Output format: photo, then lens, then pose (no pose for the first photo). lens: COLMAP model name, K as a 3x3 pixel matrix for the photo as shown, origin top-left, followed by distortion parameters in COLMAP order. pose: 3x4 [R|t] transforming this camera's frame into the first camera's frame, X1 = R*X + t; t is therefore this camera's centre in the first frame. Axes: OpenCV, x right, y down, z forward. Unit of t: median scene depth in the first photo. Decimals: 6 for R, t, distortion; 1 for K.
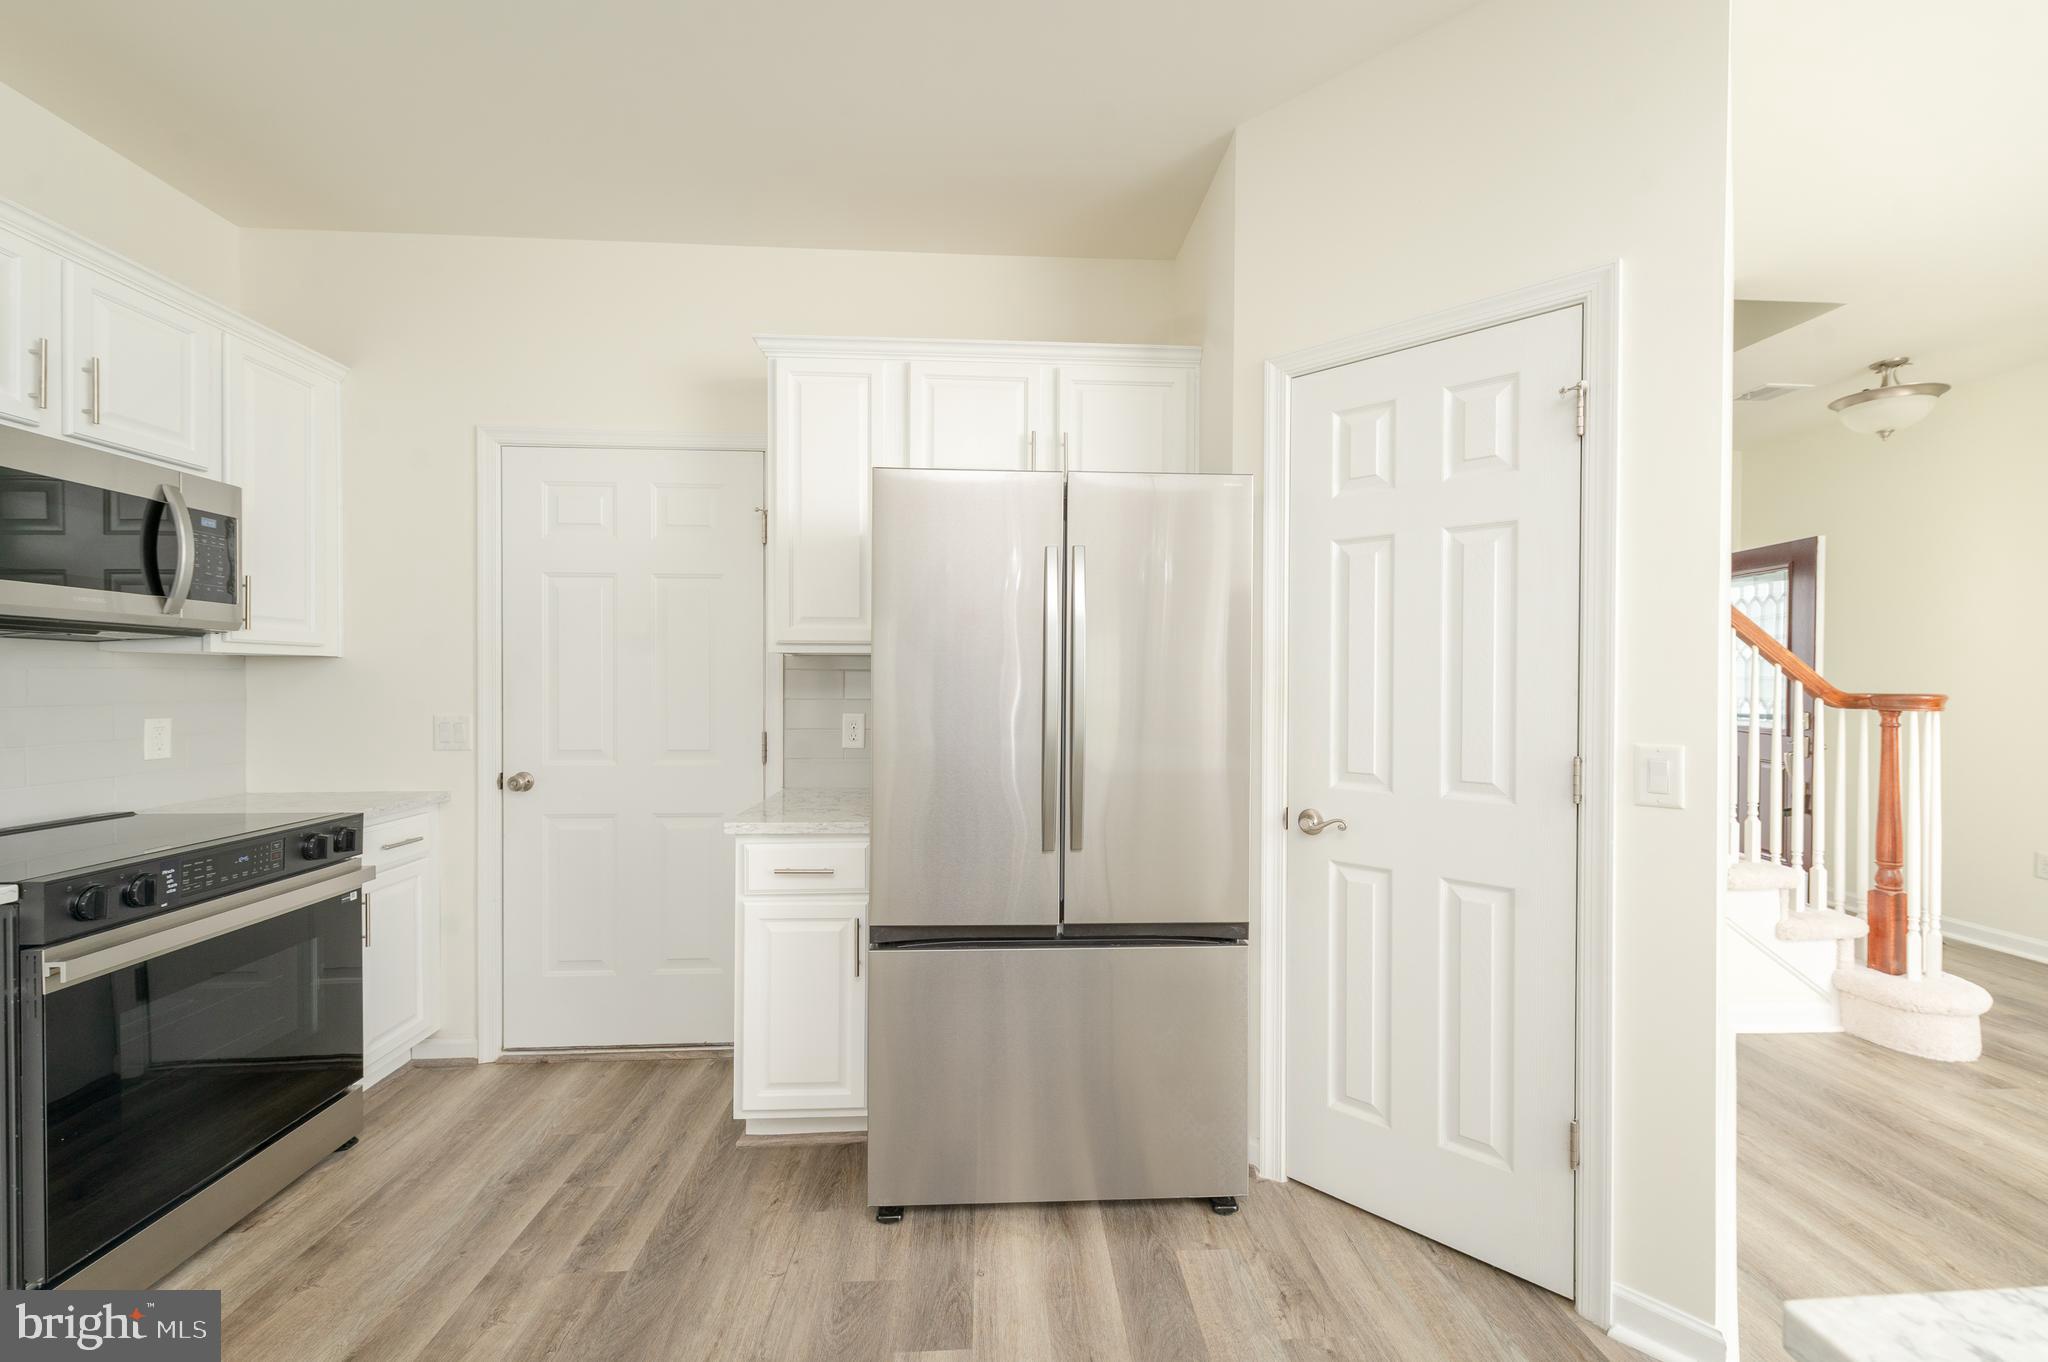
lens RADIAL K [[795.6, 0, 1024.1], [0, 795.6, 683.1], [0, 0, 1]] dist [0.008118, -0.001314]
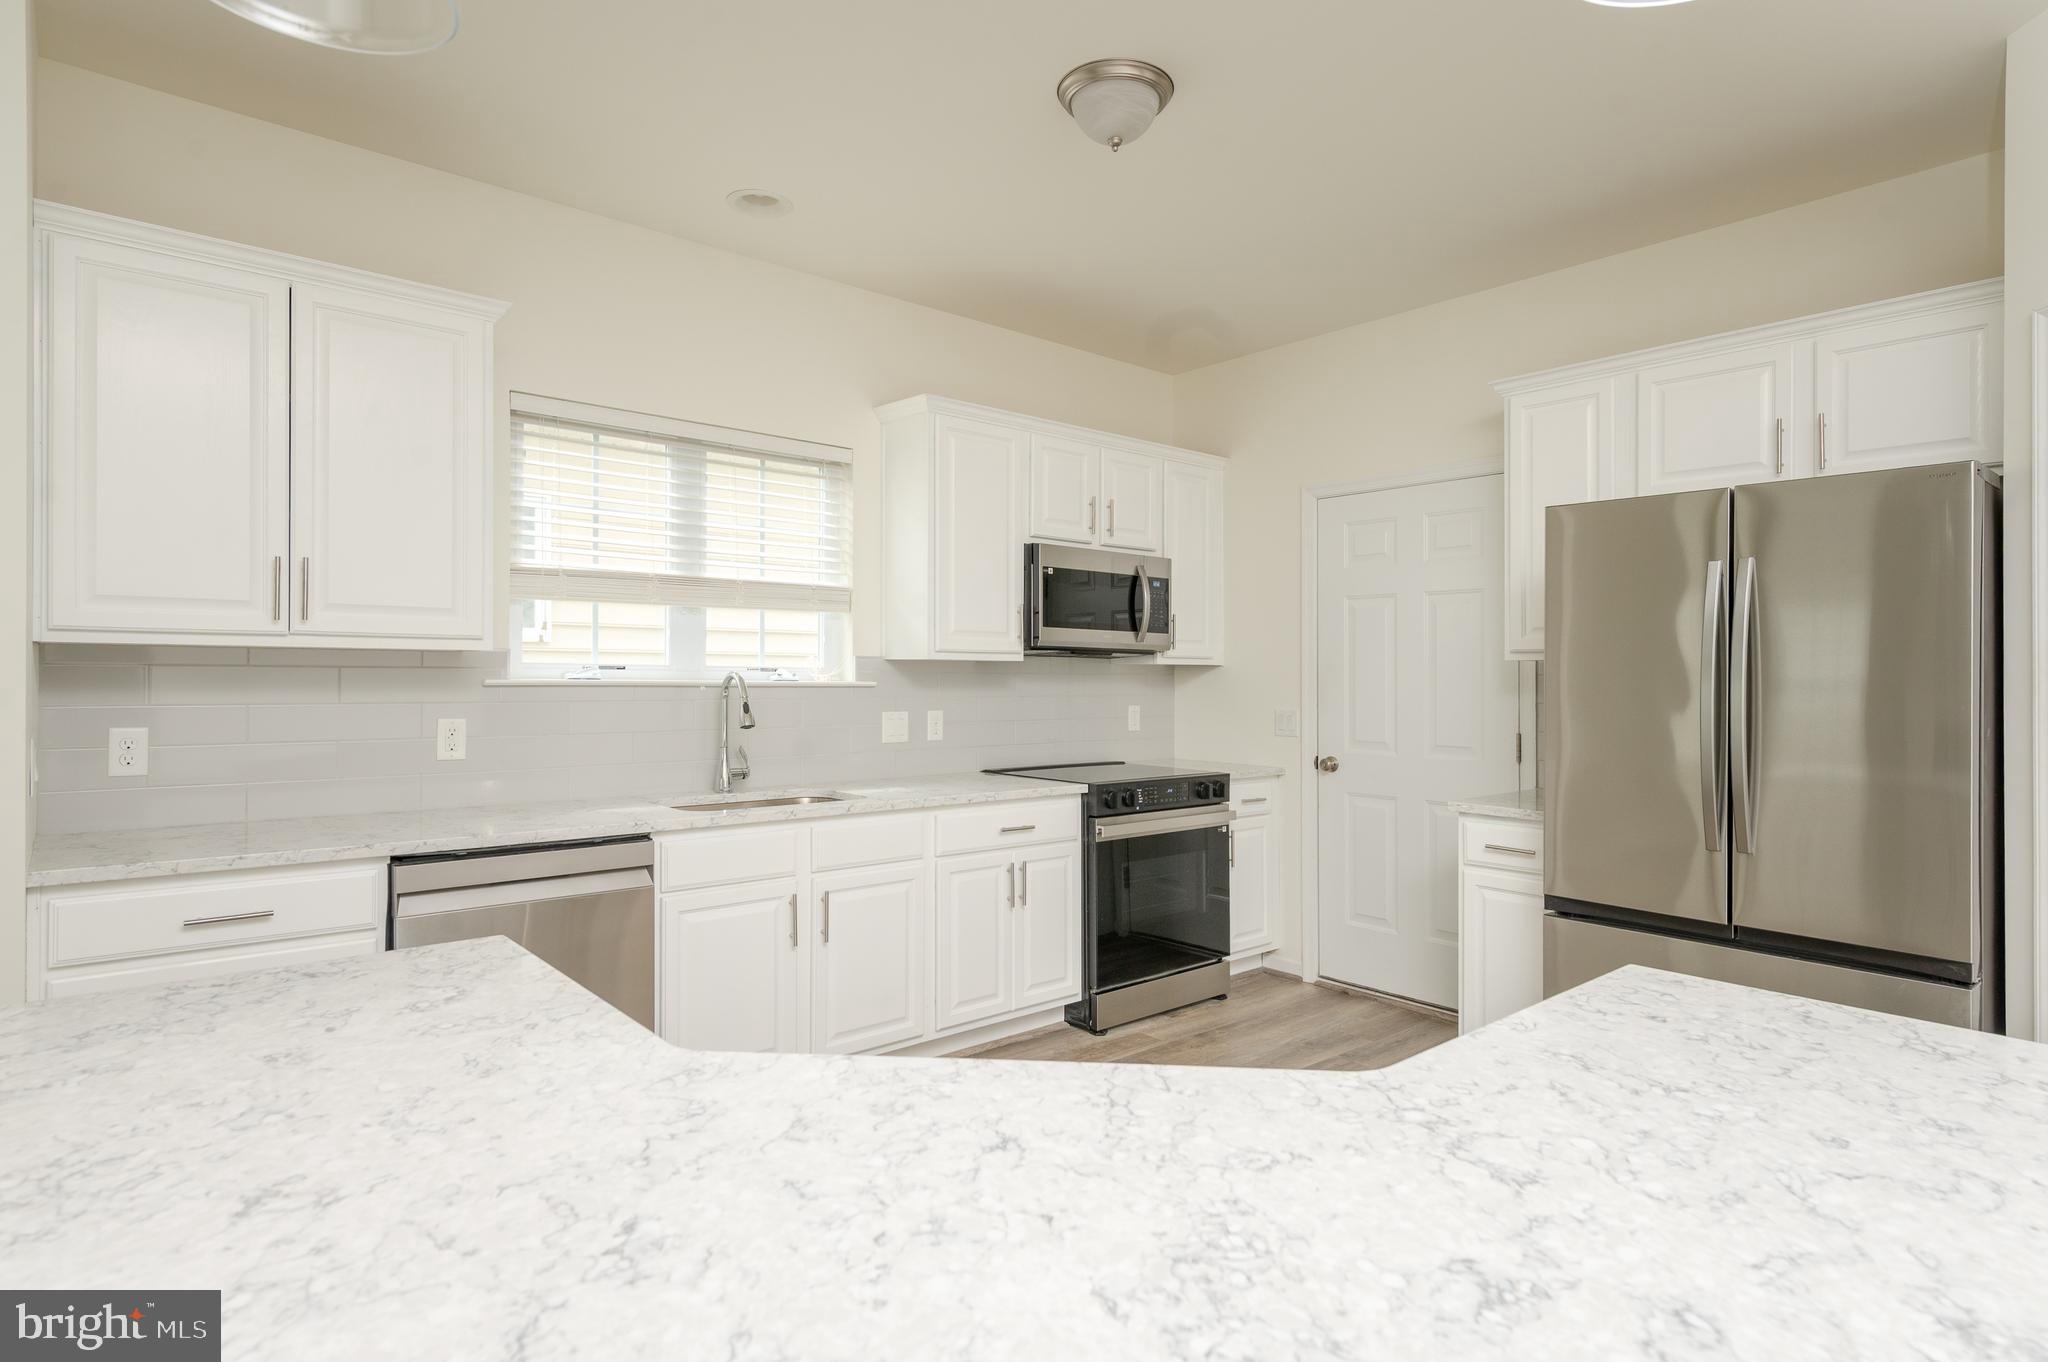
lens RADIAL K [[1062.6, 0, 1017.9], [0, 1062.6, 669.3], [0, 0, 1]] dist [0.011613, -0.001715]
pose [[0.602197, -0.007437, -0.798313, 0.498725], [-0.008558, 0.999839, -0.015770, 0.006176], [0.798302, 0.016329, 0.602036, -0.487168]]
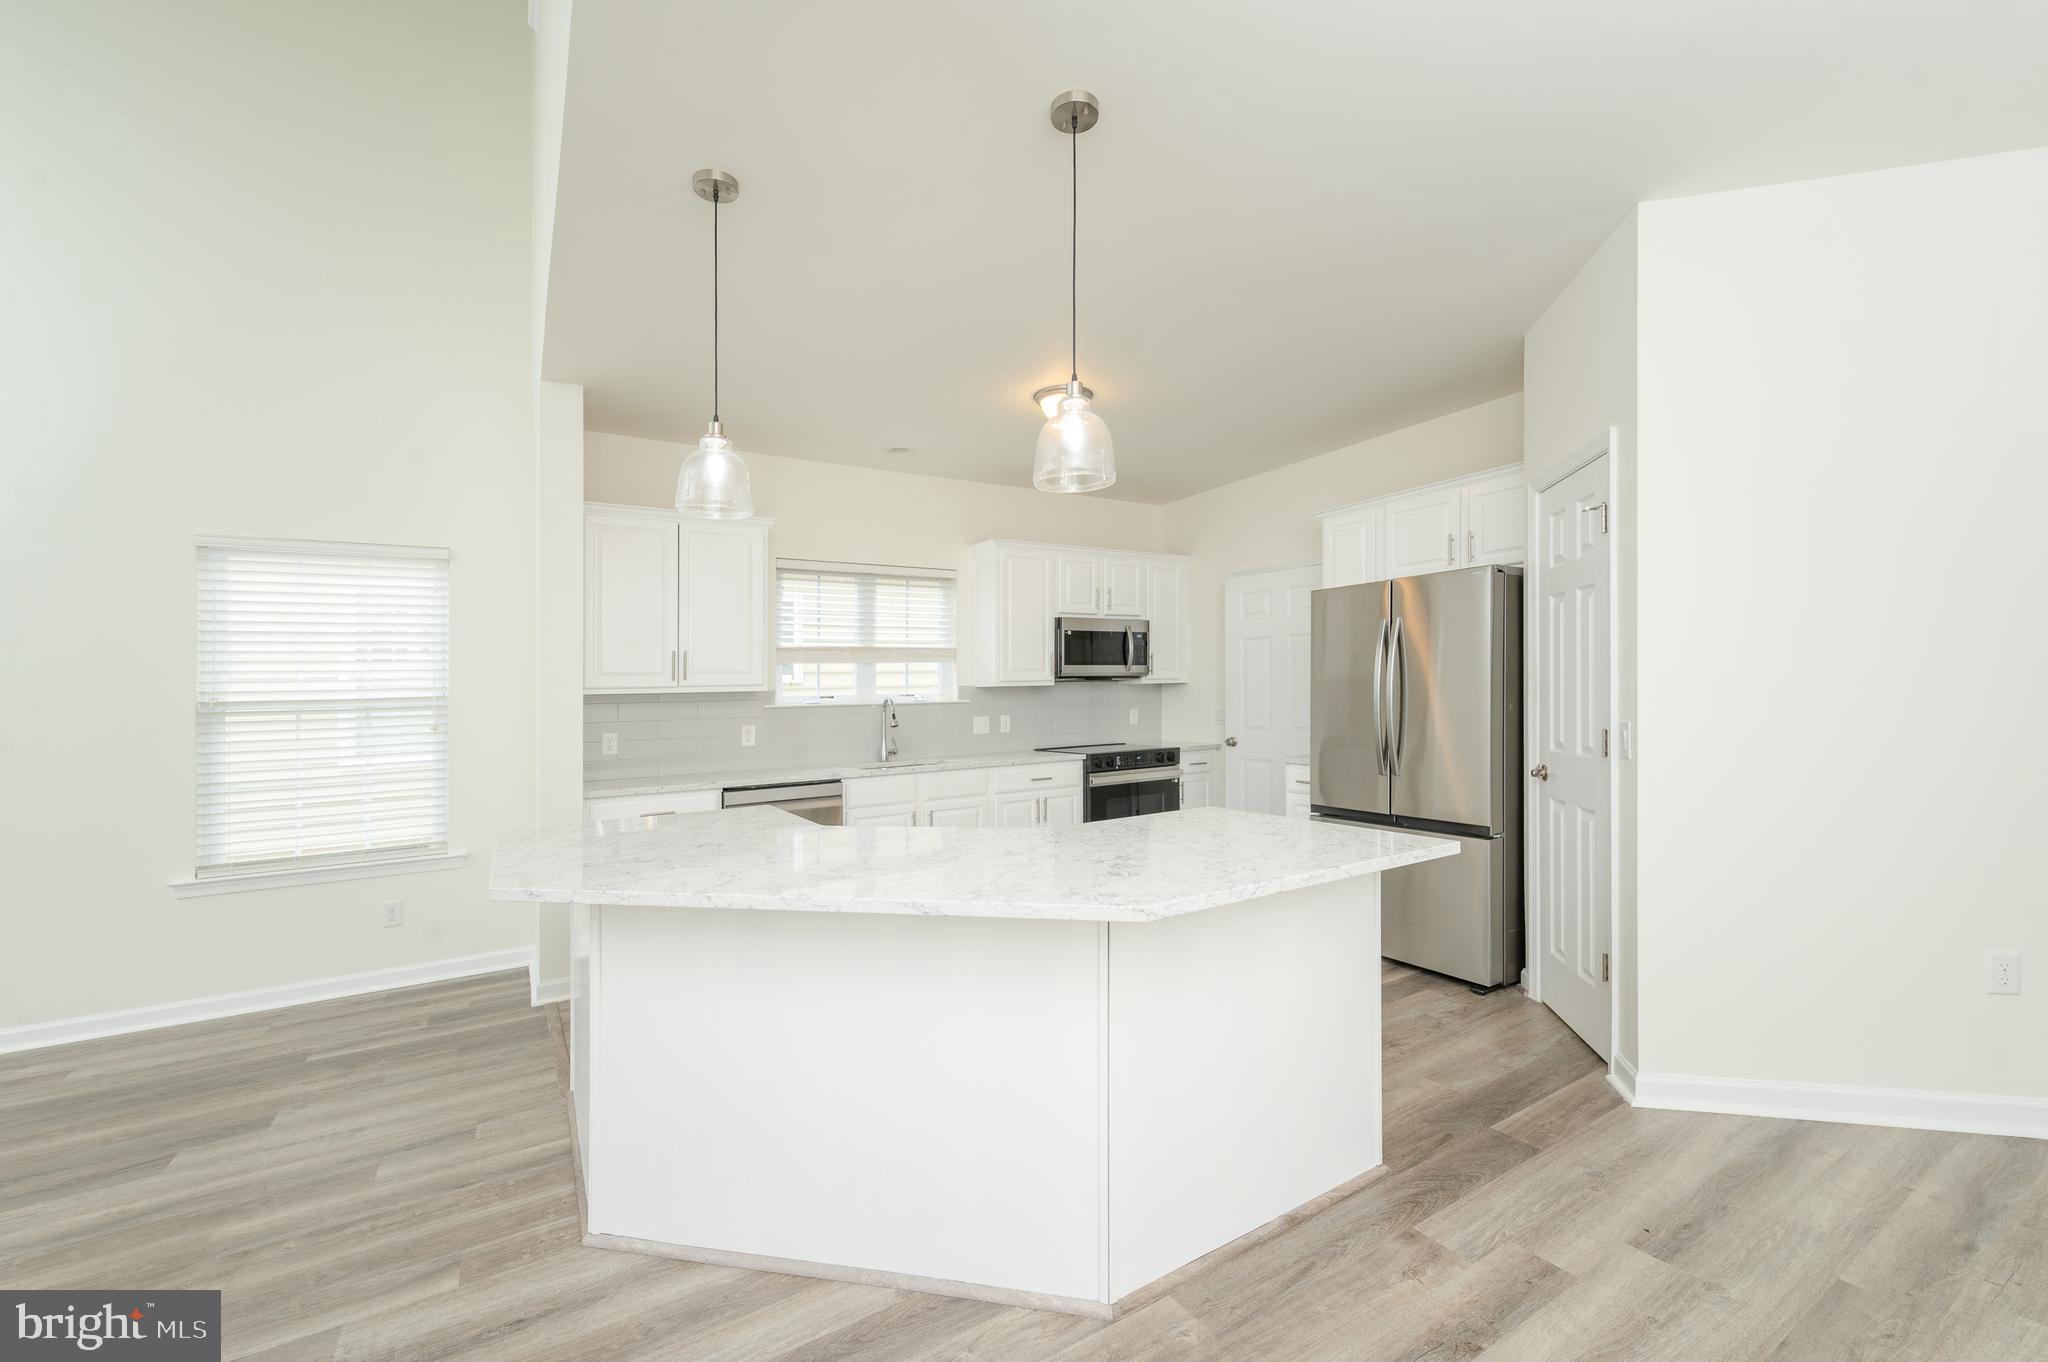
lens RADIAL K [[829.1, 0, 1040.5], [0, 829.1, 661.1], [0, 0, 1]] dist [0.002713, -0.000887]
pose [[0.470097, -0.056613, -0.880797, 1.250069], [0.023493, 0.998390, -0.051633, 0.018195], [0.882302, 0.003580, 0.470670, -0.590835]]
